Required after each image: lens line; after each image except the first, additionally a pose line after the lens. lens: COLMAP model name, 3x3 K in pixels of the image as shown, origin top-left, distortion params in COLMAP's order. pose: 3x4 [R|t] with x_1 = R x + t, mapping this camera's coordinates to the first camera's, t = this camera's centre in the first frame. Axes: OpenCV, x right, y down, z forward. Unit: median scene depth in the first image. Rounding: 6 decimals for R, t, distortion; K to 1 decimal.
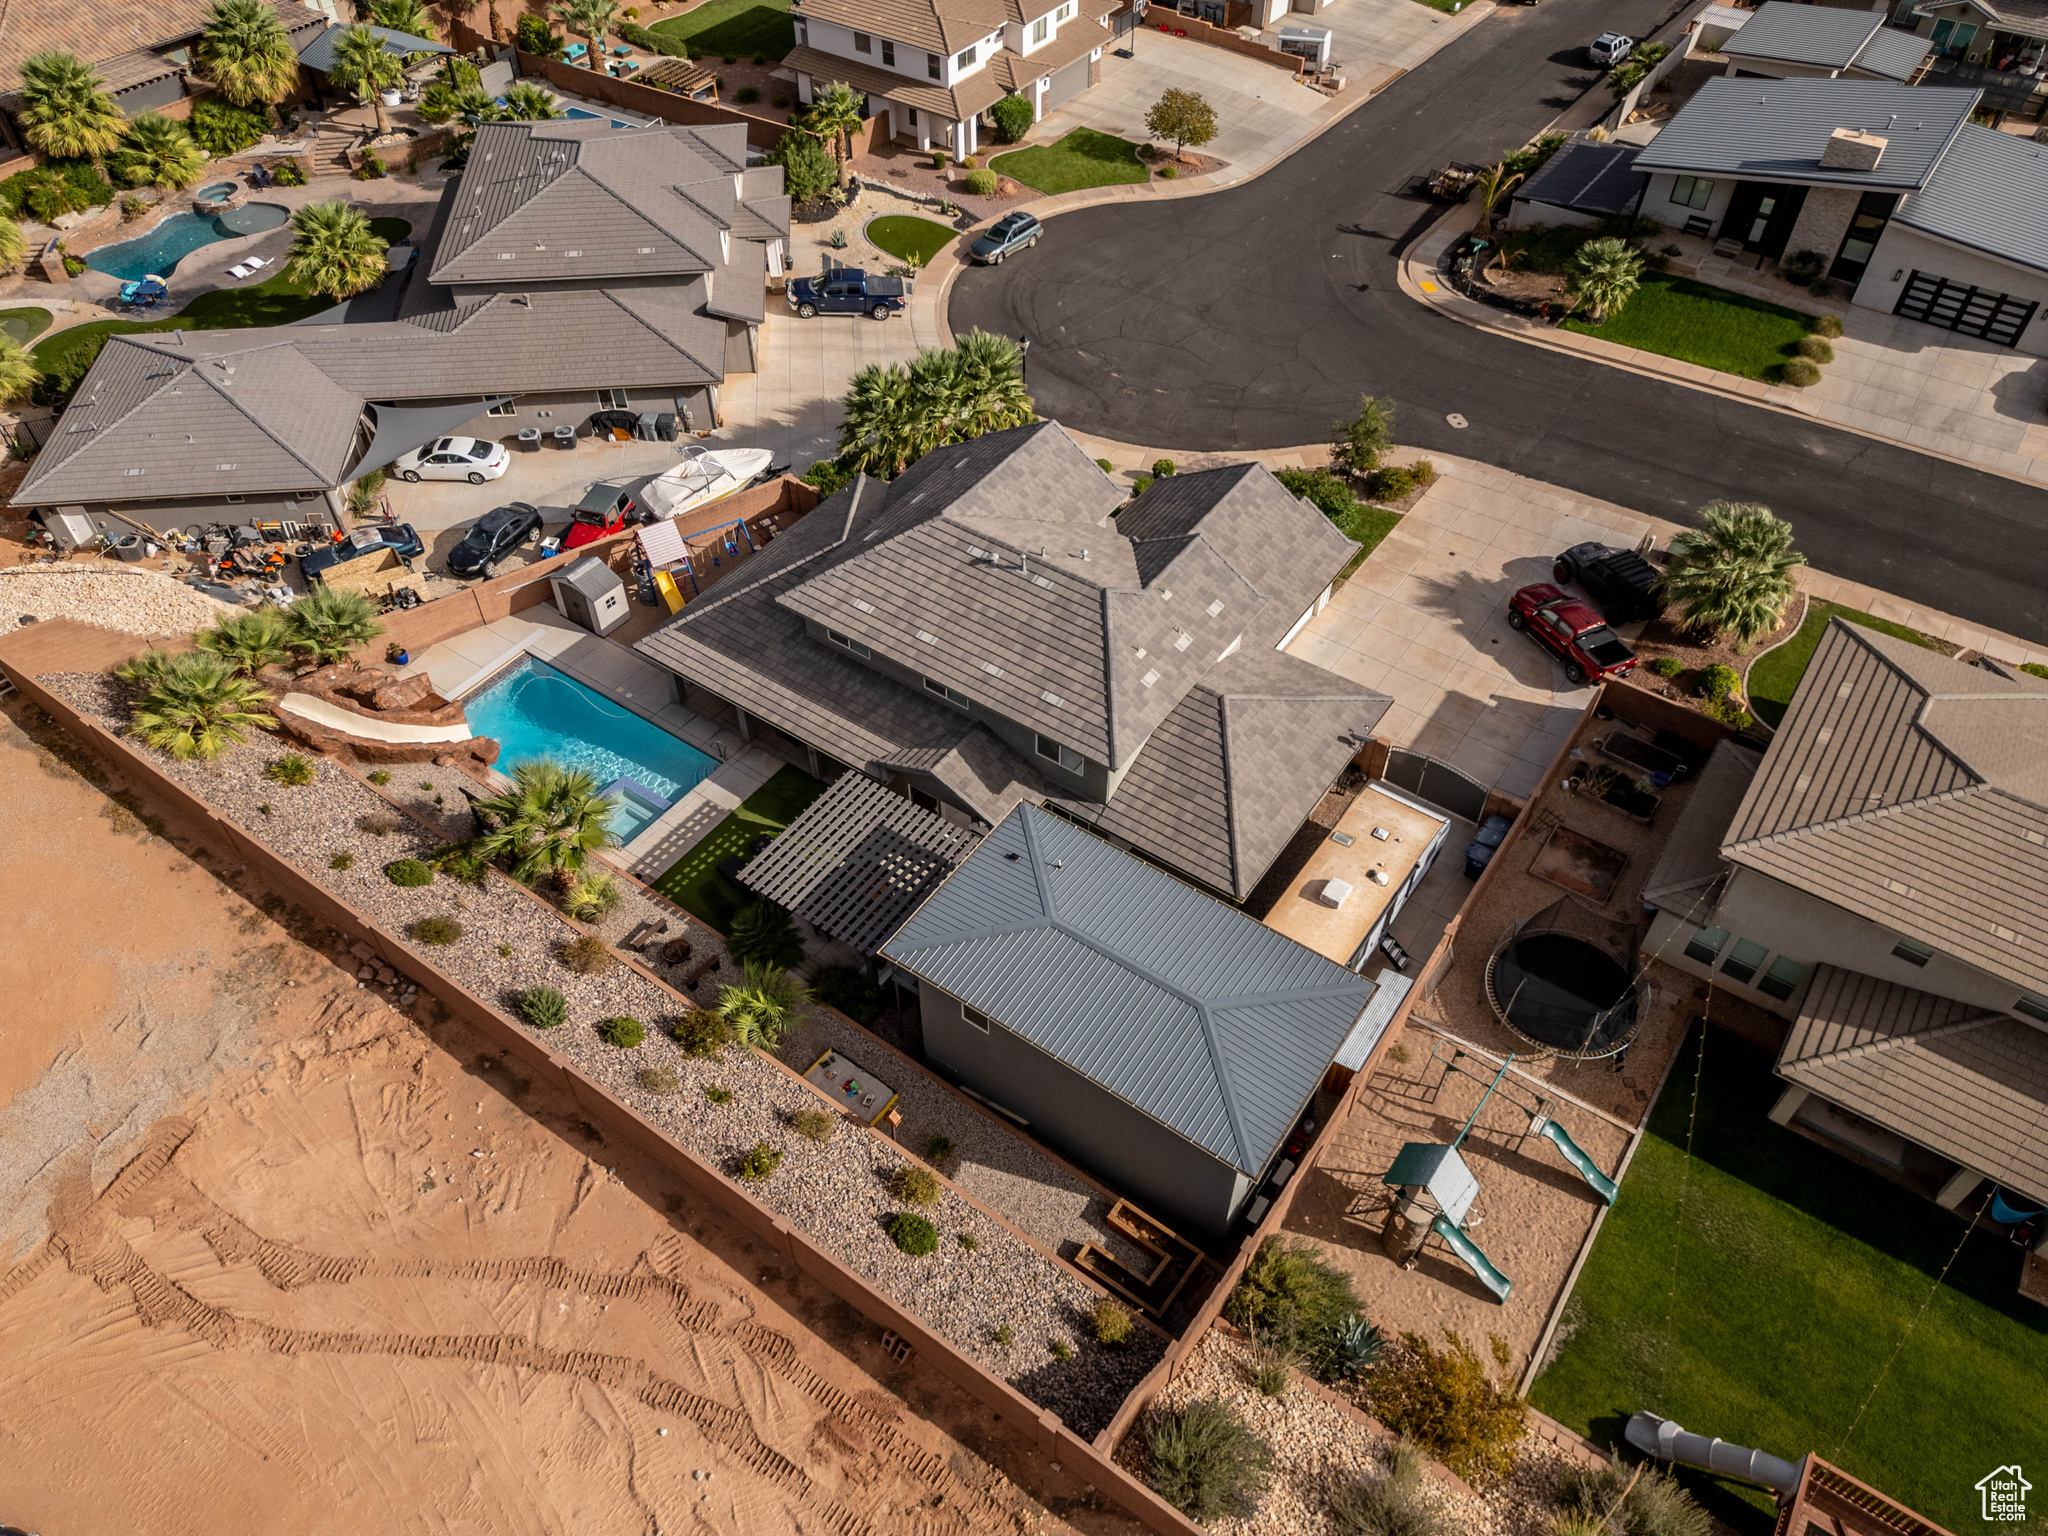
lens RADIAL K [[1442.9, 0, 1026.2], [0, 1442.9, 766.5], [0, 0, 1]] dist [0.065373, -0.062991]
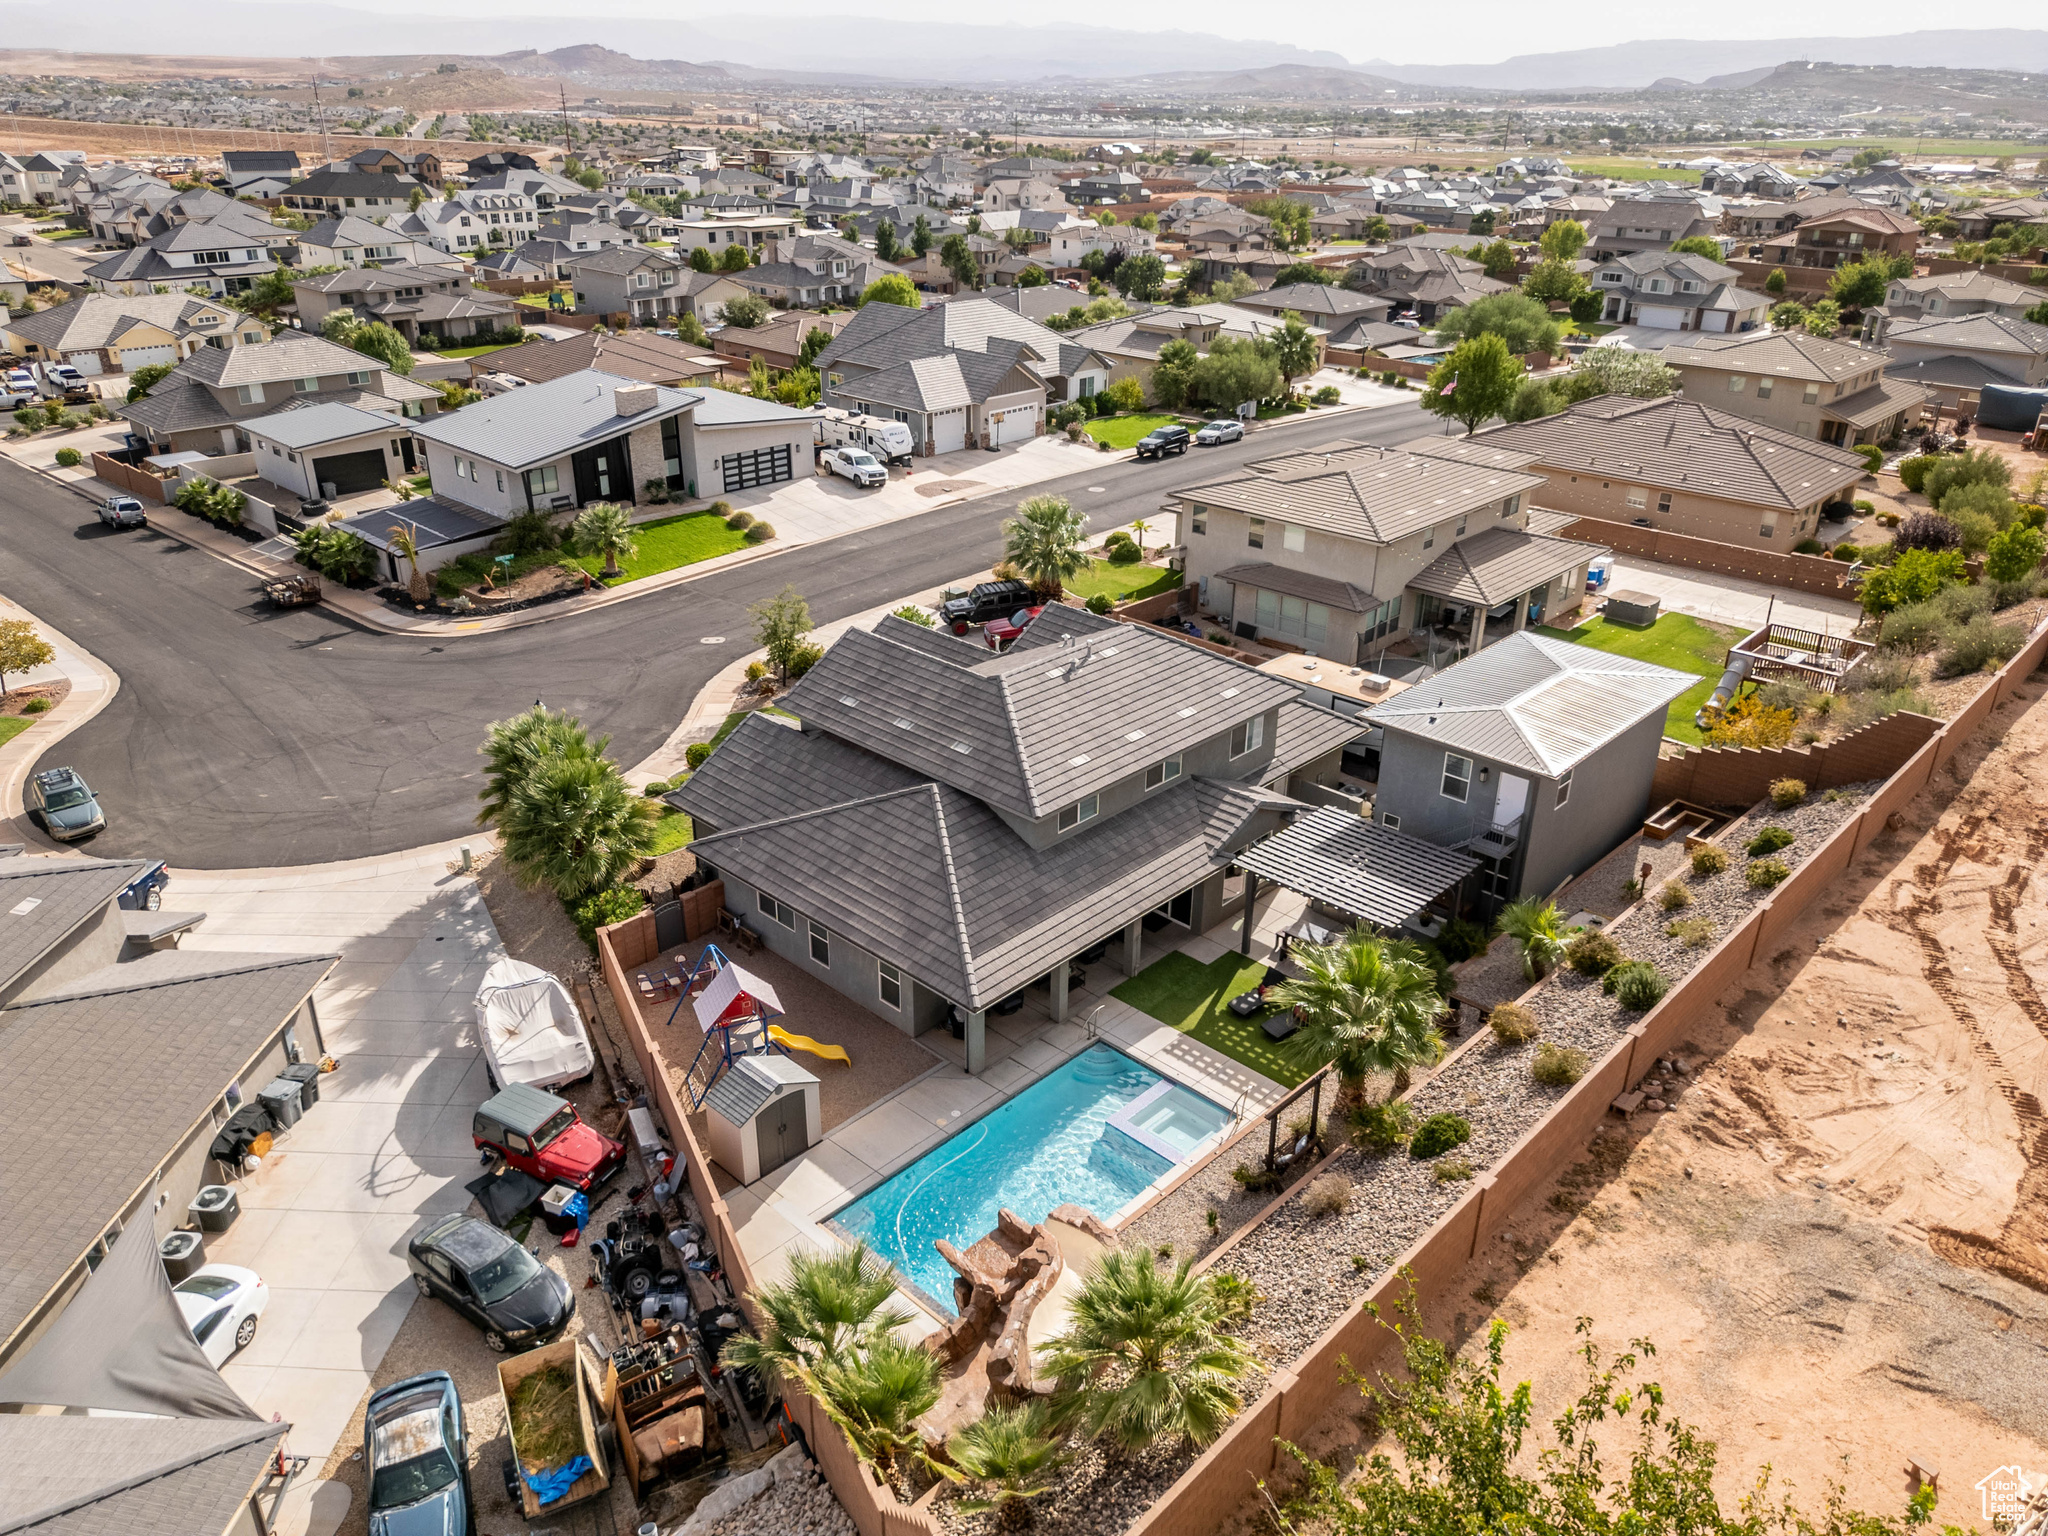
lens RADIAL K [[1442.9, 0, 1026.2], [0, 1442.9, 766.5], [0, 0, 1]] dist [0.065373, -0.062991]
pose [[0.149141, -0.423800, 0.893393, -0.797135], [0.713659, 0.671511, 0.199409, -0.268535], [-0.684433, 0.607838, 0.402598, 0.566048]]
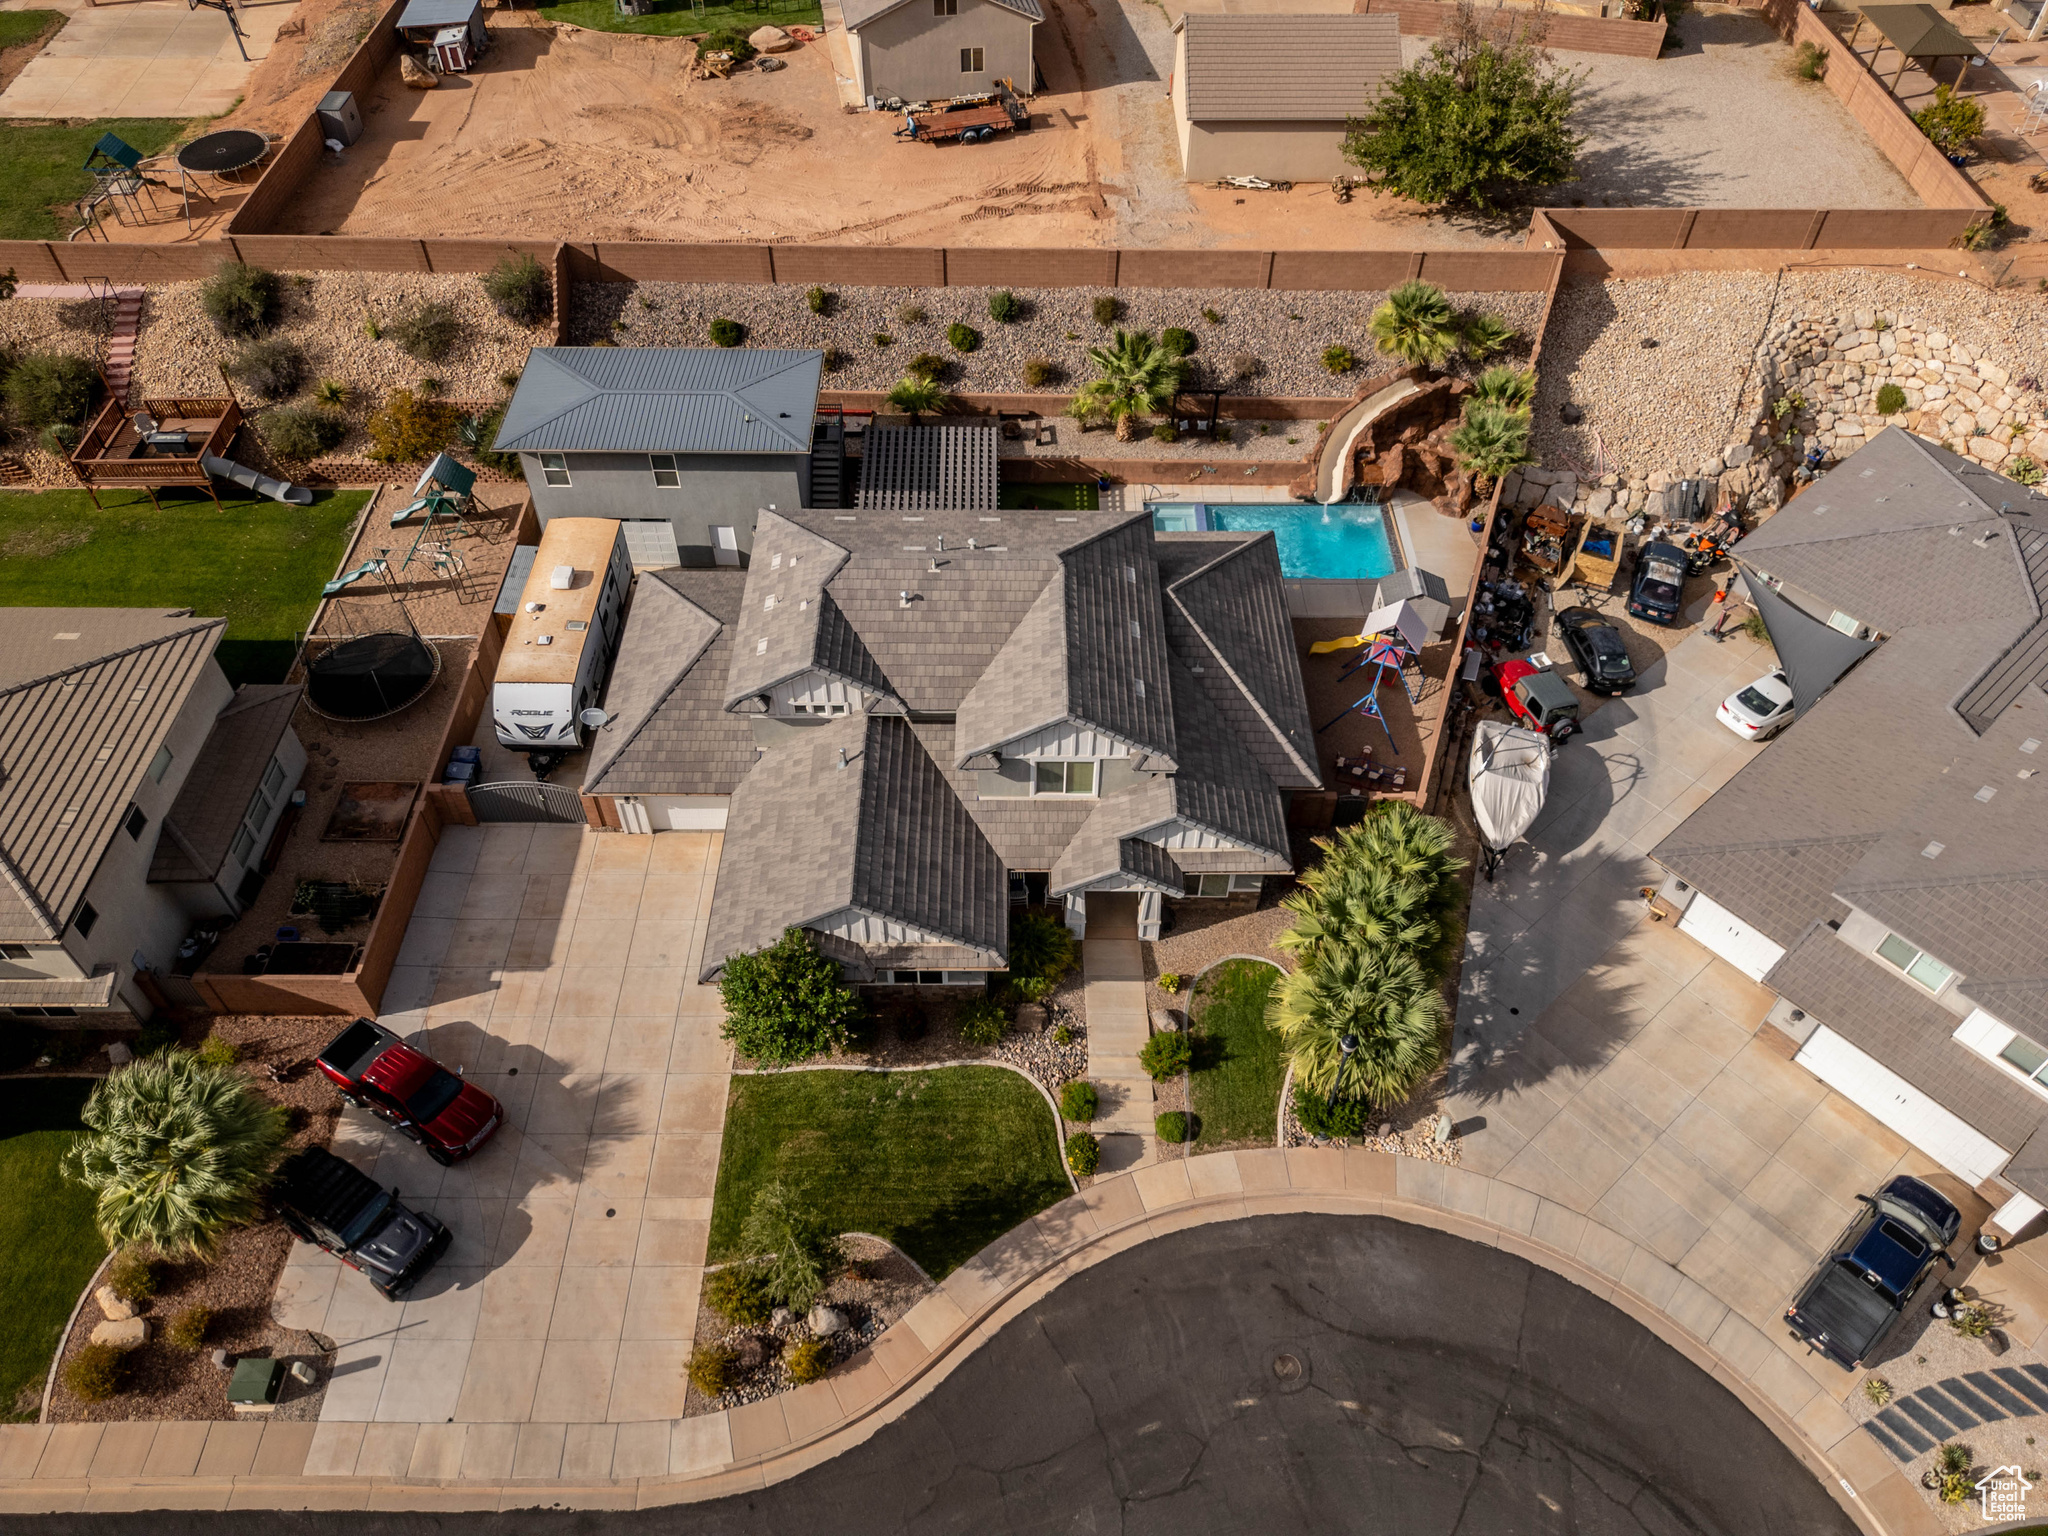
lens RADIAL K [[1442.9, 0, 1026.2], [0, 1442.9, 766.5], [0, 0, 1]] dist [0.065373, -0.062991]
pose [[-0.817077, 0.419627, -0.395346, 0.338630], [-0.428579, 0.016575, 0.903352, -0.884453], [0.385624, 0.907545, 0.166300, 0.837857]]
